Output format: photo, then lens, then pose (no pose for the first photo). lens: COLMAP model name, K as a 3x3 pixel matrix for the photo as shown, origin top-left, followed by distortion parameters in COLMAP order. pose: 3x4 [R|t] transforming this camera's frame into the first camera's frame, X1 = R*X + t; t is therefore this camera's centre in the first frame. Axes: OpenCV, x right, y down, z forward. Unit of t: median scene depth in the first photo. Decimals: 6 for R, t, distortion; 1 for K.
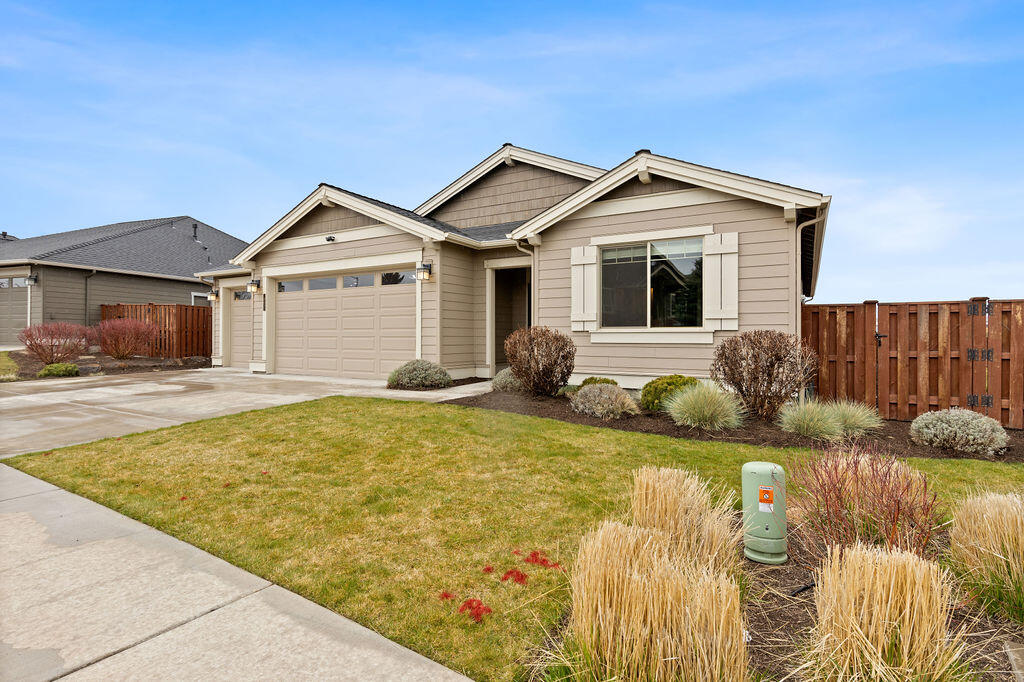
lens RADIAL K [[512.8, 0, 514.0], [0, 512.8, 336.5], [0, 0, 1]] dist [-0.004109, 0.000001]
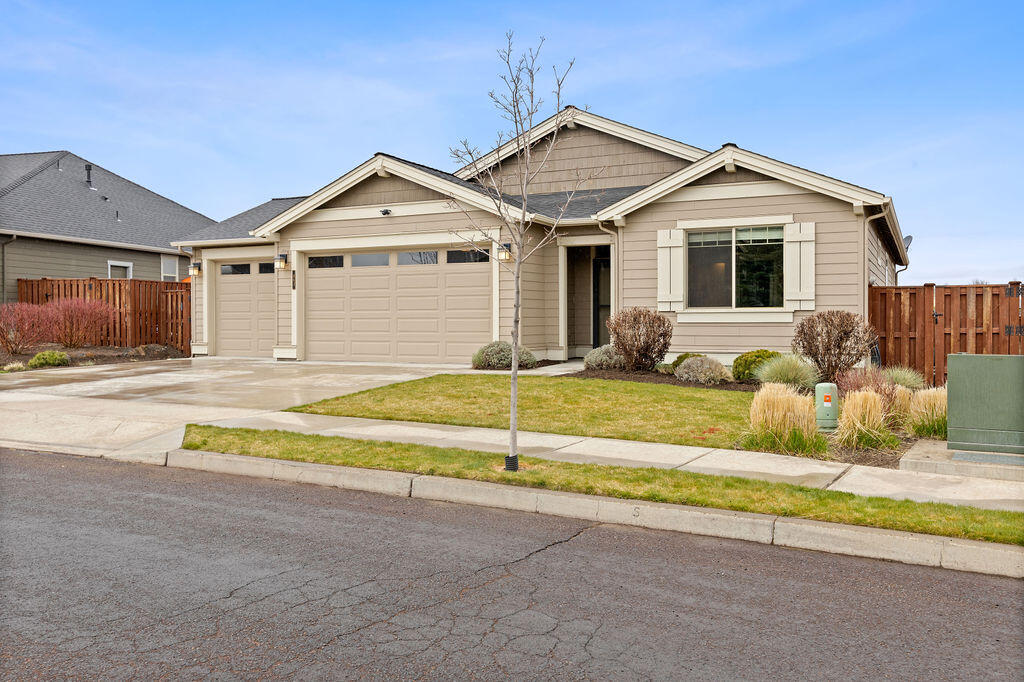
lens RADIAL K [[860.8, 0, 512.9], [0, 860.8, 336.9], [0, 0, 1]] dist [-0.005098, -0.002803]
pose [[0.997343, -0.006943, 0.072523, -0.276835], [0.005302, 0.999726, 0.022801, -0.000198], [-0.072661, -0.022356, 0.997106, -0.641136]]
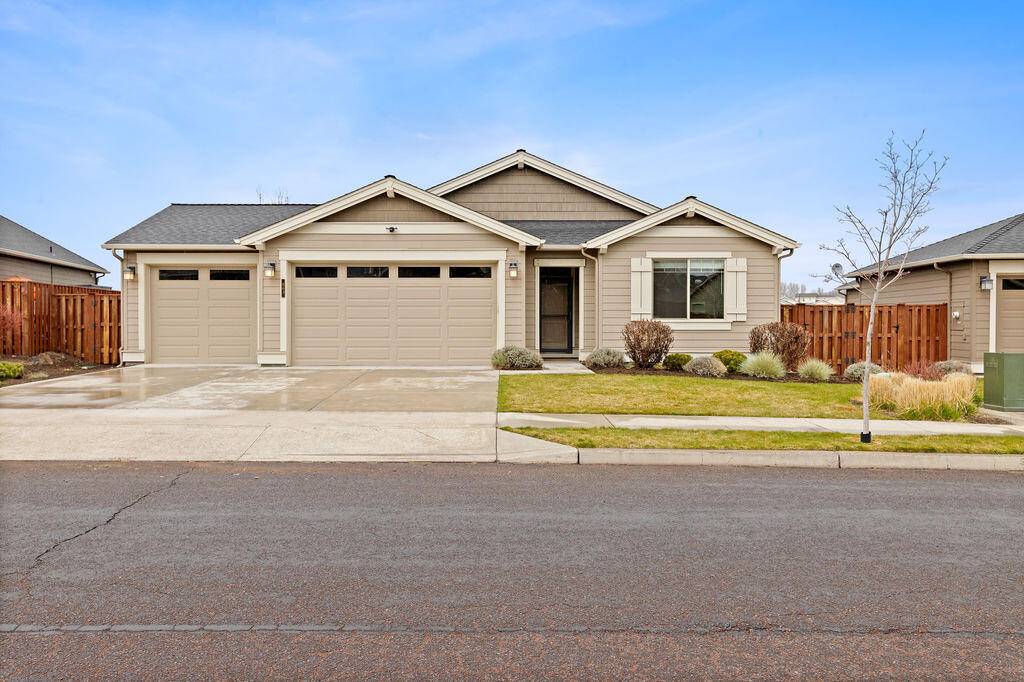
lens RADIAL K [[736.4, 0, 514.4], [0, 736.4, 334.0], [0, 0, 1]] dist [-0.004506, 0.001353]
pose [[0.856160, -0.010579, 0.516602, -1.027849], [0.000189, 0.999797, 0.020160, -0.014317], [-0.516710, -0.017163, 0.855988, -0.429732]]
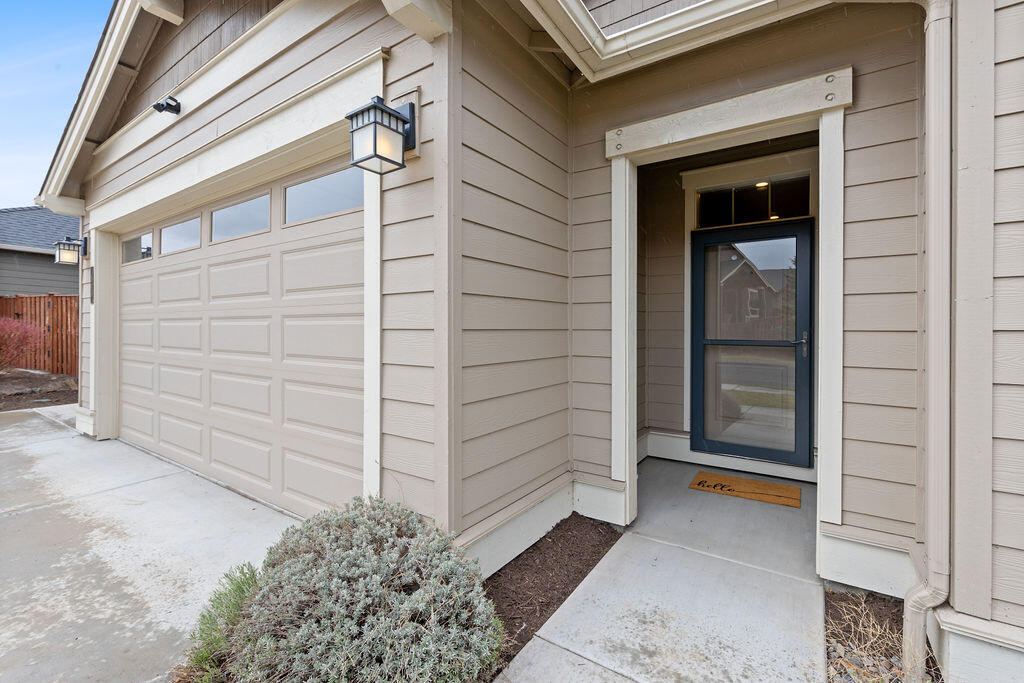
lens RADIAL K [[440.1, 0, 518.3], [0, 440.1, 334.5], [0, 0, 1]] dist [0.000875, -0.000761]
pose [[0.997705, 0.000828, -0.067710, -0.098854], [0.000387, 0.999839, 0.017933, -0.037091], [0.067714, -0.017918, 0.997544, 0.796379]]
